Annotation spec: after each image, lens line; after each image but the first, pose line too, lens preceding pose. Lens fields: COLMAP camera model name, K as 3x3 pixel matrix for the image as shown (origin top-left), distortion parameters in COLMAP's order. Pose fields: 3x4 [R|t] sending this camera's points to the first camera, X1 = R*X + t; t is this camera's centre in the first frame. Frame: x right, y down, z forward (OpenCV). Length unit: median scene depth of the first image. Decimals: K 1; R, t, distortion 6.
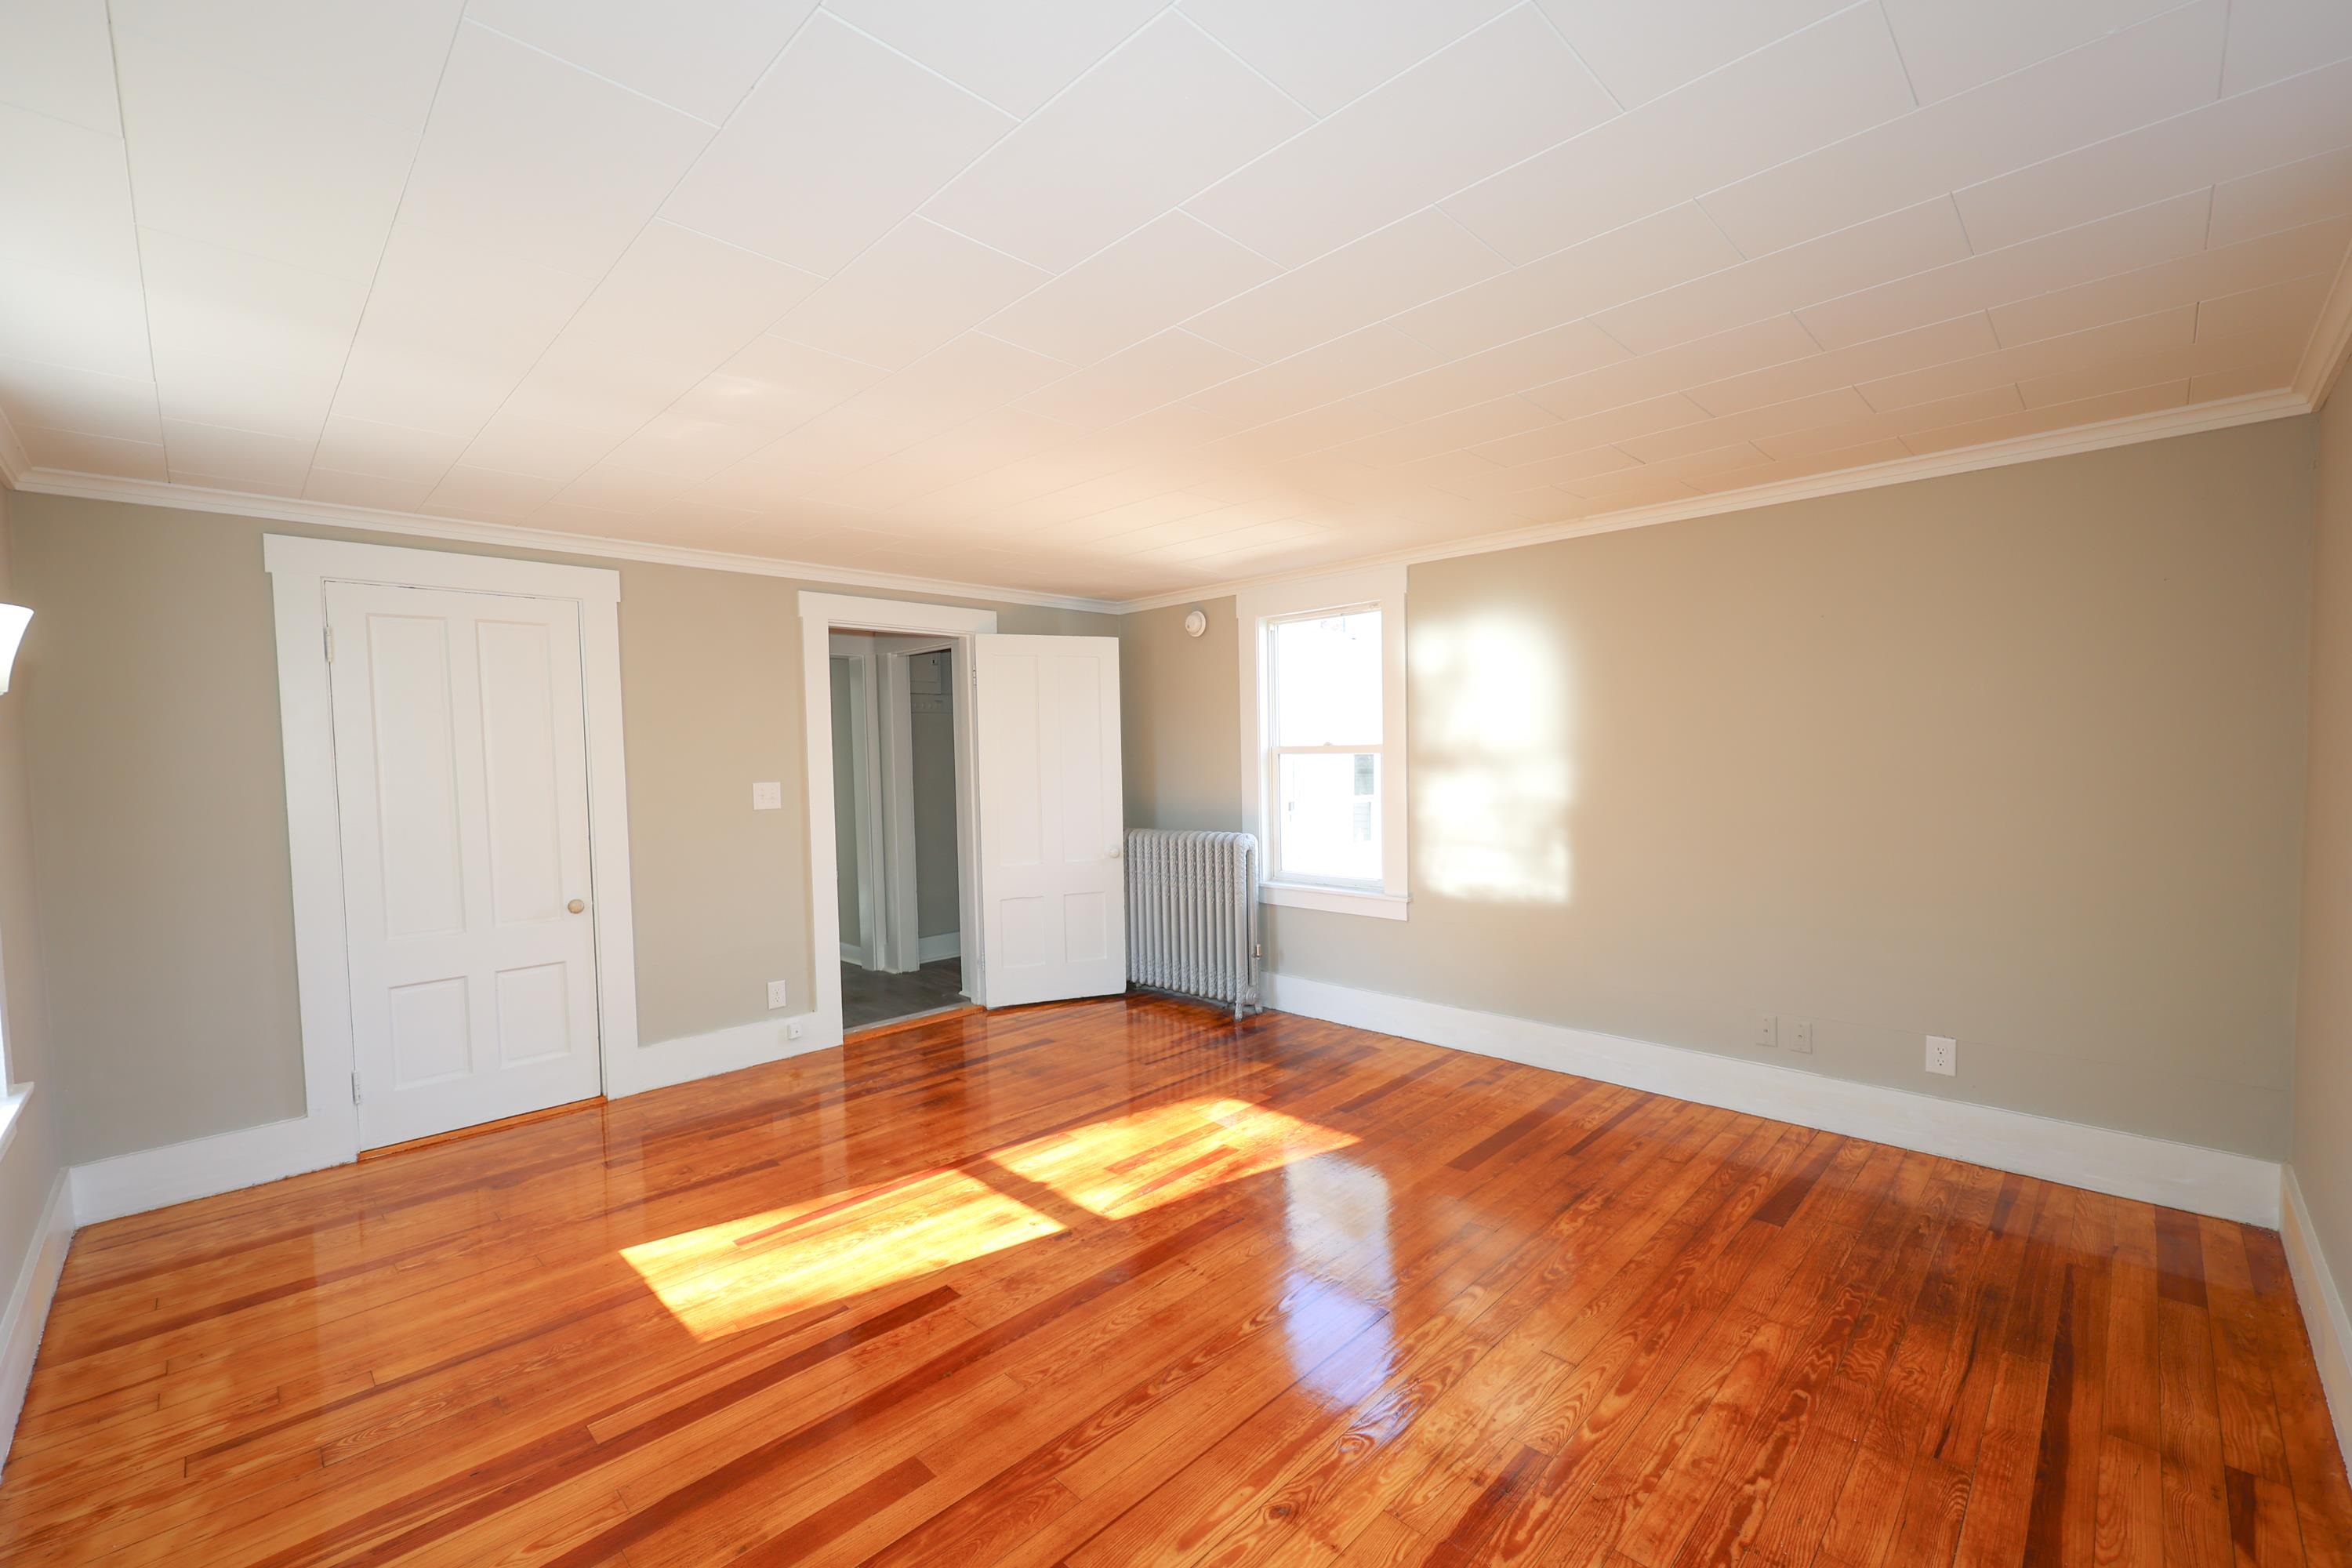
lens RADIAL K [[980.1, 0, 1168.4], [0, 980.1, 791.6], [0, 0, 1]] dist [0.002856, 0.000136]
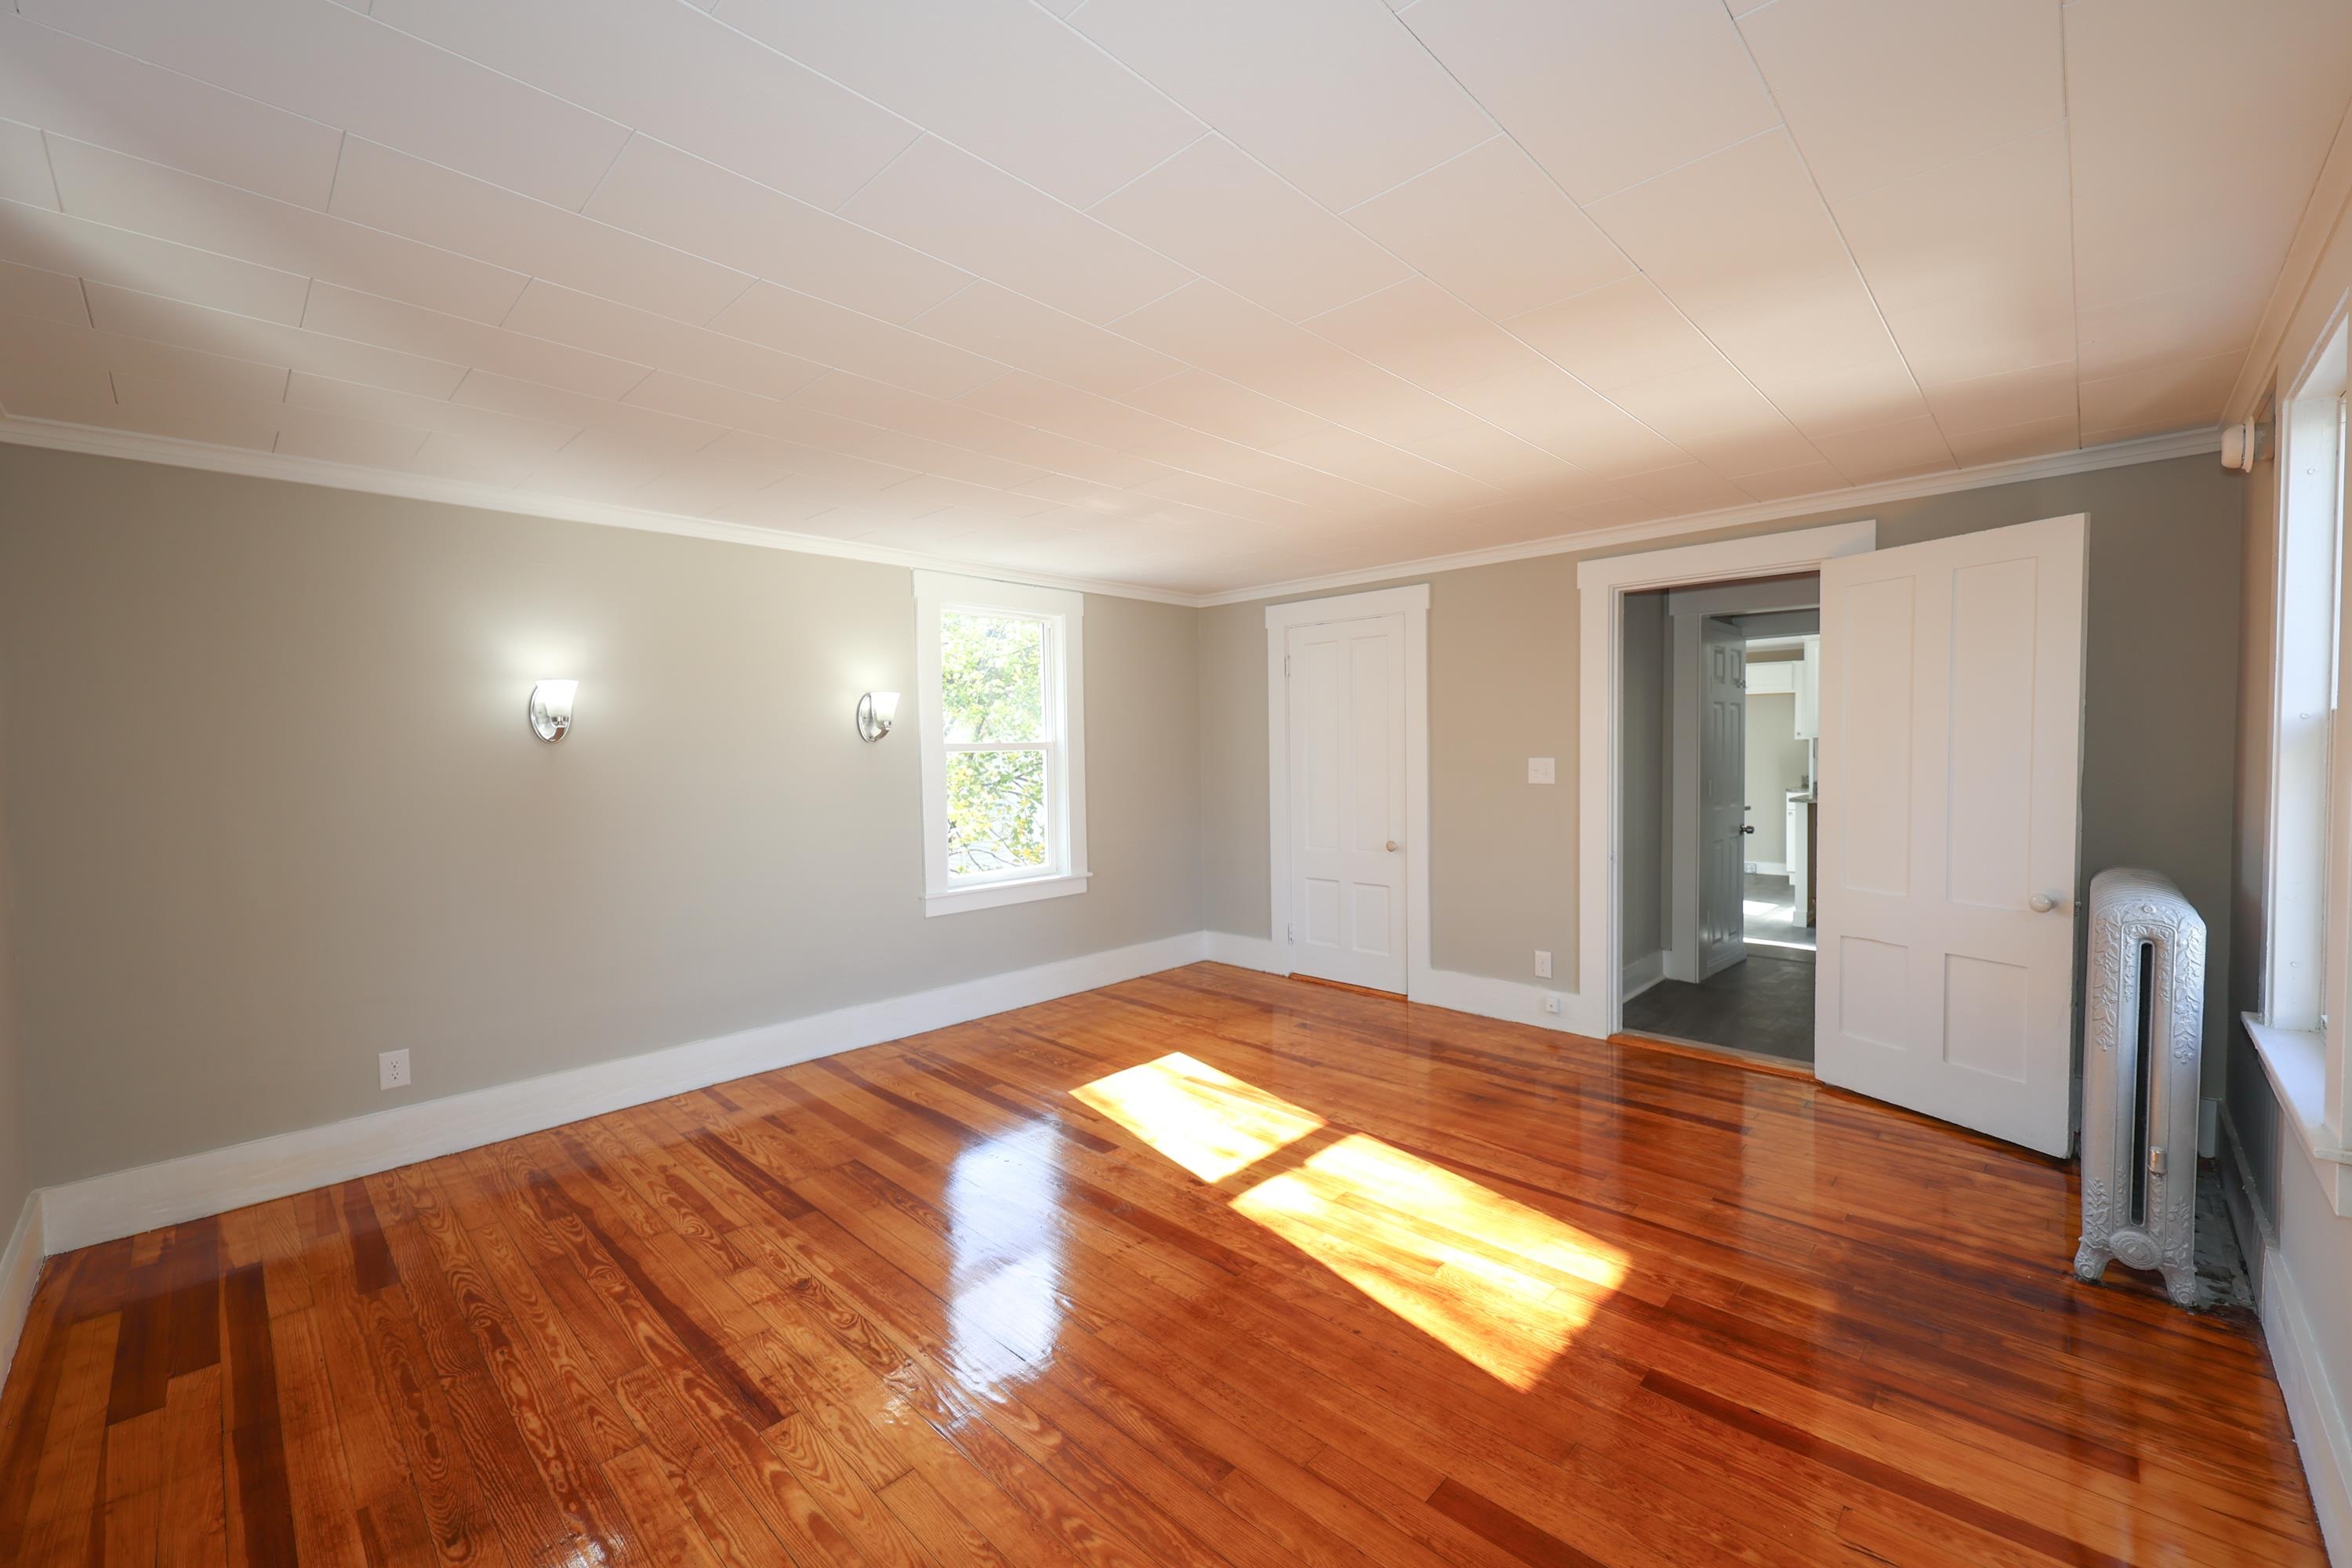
lens RADIAL K [[947.1, 0, 1182.7], [0, 947.1, 790.0], [0, 0, 1]] dist [0.004282, -0.000439]
pose [[0.018167, 0.068047, -0.997517, 0.796872], [-0.023005, 0.997446, 0.067623, -0.047129], [0.999570, 0.021720, 0.019687, 0.829241]]
